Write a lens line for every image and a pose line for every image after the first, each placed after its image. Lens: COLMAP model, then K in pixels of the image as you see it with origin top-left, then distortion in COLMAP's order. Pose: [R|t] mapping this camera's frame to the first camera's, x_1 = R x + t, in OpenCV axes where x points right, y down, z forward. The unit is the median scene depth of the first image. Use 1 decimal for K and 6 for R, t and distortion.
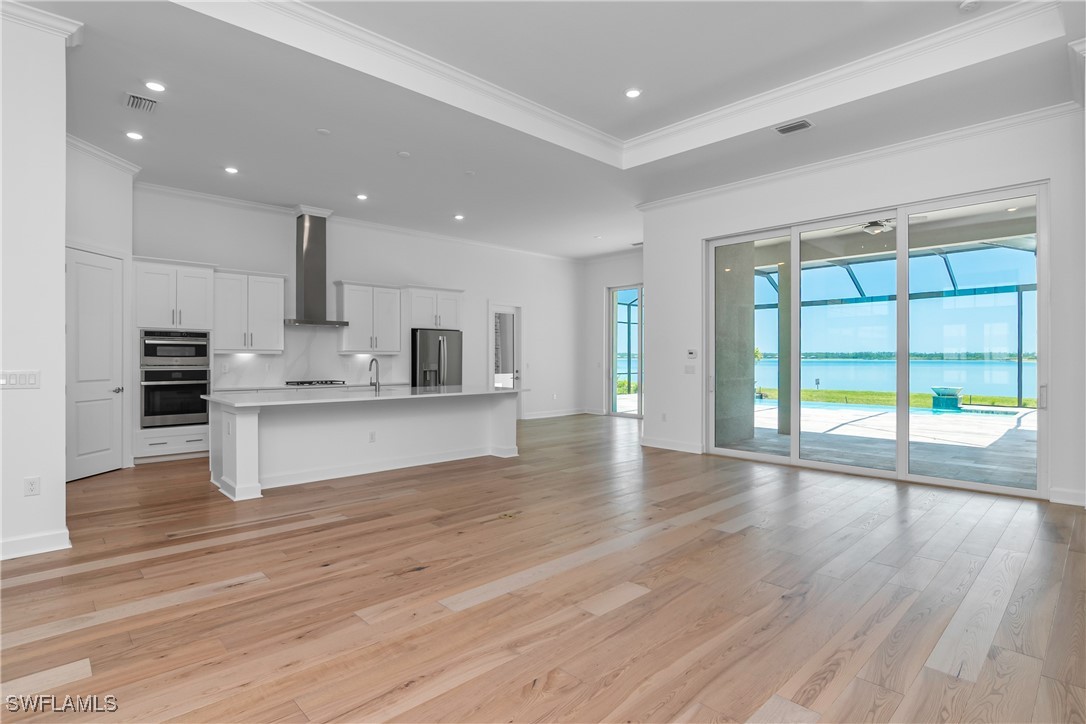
lens RADIAL K [[541.6, 0, 548.0], [0, 541.6, 352.9], [0, 0, 1]] dist [-0.023575, 0.007496]
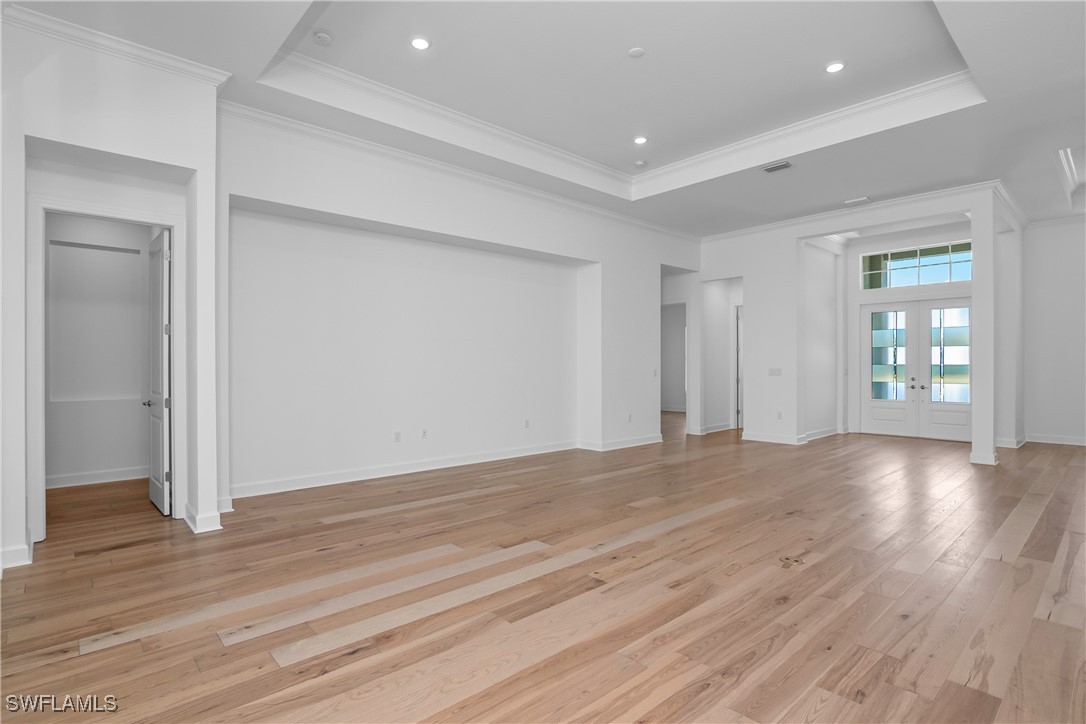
lens RADIAL K [[541.6, 0, 542.4], [0, 541.6, 375.1], [0, 0, 1]] dist [-0.023575, 0.007496]
pose [[-0.999669, 0.001215, 0.025708, 0.180303], [0.001502, 0.999937, 0.011145, 0.012218], [-0.025693, 0.011180, -0.999607, 1.184762]]
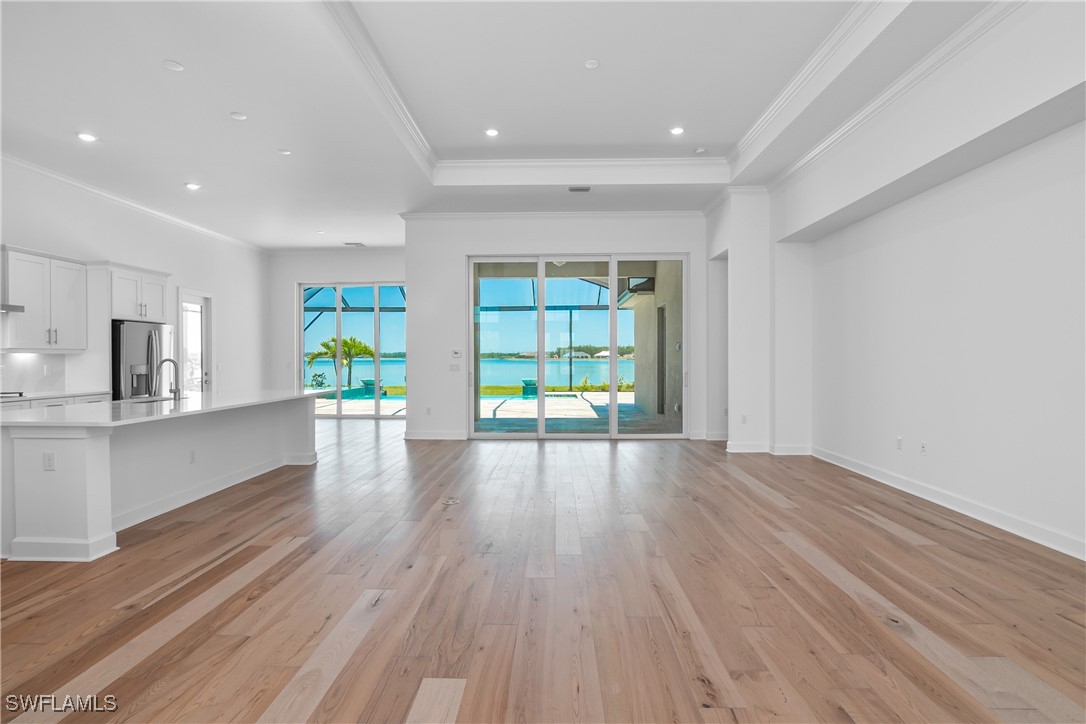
lens RADIAL K [[541.6, 0, 537.5], [0, 541.6, 361.6], [0, 0, 1]] dist [-0.023575, 0.007496]
pose [[0.714653, -0.008180, 0.699431, -0.468148], [-0.003960, 0.999868, 0.015739, -0.000424], [-0.699468, -0.014018, 0.714526, 0.064326]]
